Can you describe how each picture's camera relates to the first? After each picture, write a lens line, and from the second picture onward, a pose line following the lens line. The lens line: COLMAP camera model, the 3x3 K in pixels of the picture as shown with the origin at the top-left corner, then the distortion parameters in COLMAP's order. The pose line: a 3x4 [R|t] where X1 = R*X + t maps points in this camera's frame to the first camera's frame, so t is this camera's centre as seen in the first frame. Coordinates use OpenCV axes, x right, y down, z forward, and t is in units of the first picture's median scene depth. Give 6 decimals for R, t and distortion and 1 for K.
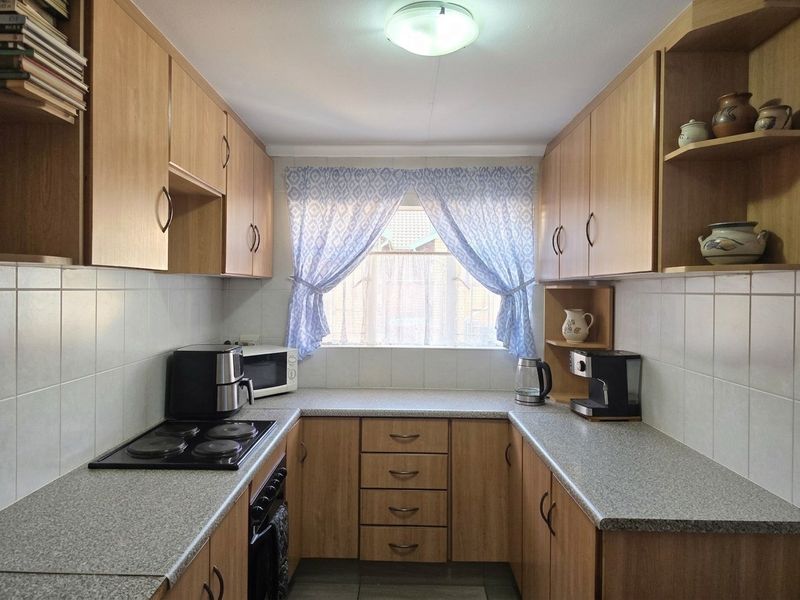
lens RADIAL K [[526.3, 0, 394.6], [0, 526.3, 295.7], [0, 0, 1]] dist [0.047946, -0.025786]
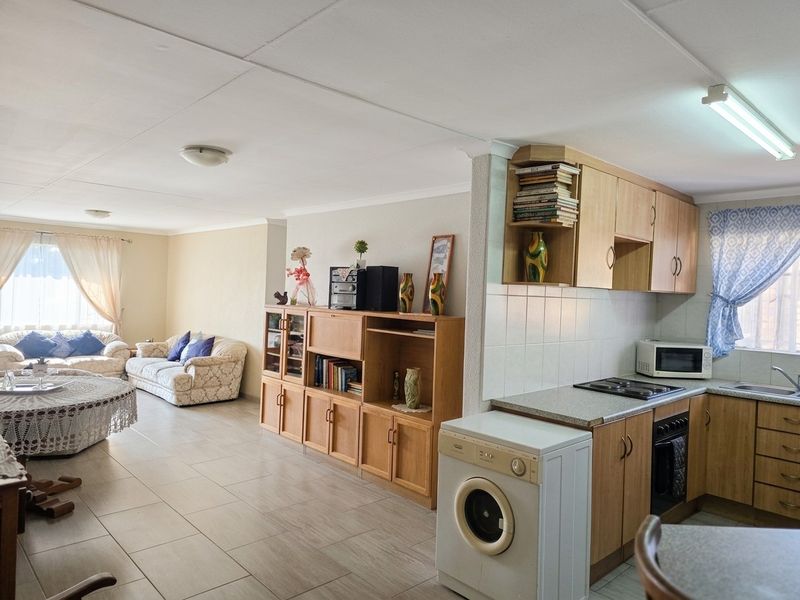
lens RADIAL K [[526.3, 0, 407.5], [0, 526.3, 295.1], [0, 0, 1]] dist [0.047946, -0.025786]
pose [[0.687622, 0.017259, -0.725864, 0.294206], [-0.038532, 0.999176, -0.012744, 0.017620], [0.725046, 0.036732, 0.687721, -0.549661]]
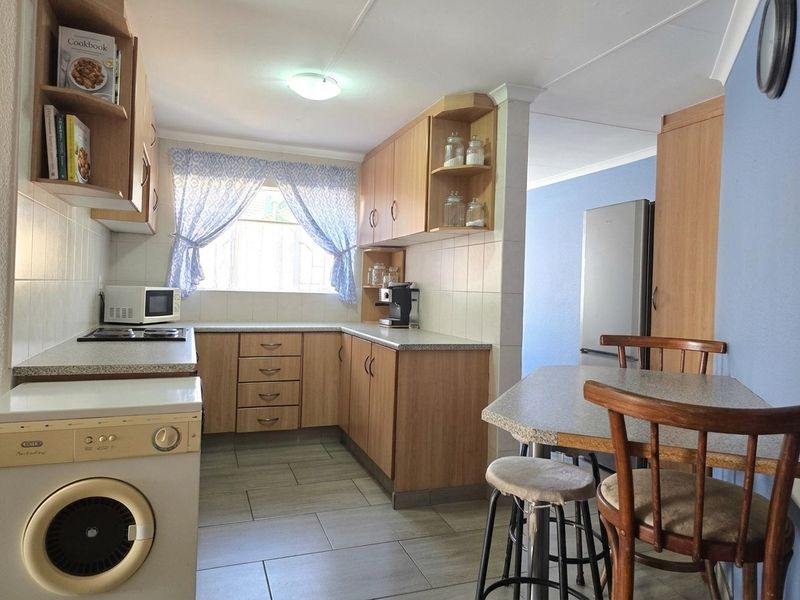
lens RADIAL K [[526.3, 0, 395.0], [0, 526.3, 299.0], [0, 0, 1]] dist [0.047946, -0.025786]
pose [[0.929218, 0.015312, 0.369214, -0.197440], [-0.020485, 0.999739, 0.010096, 0.114349], [-0.368963, -0.016944, 0.929289, -0.461851]]
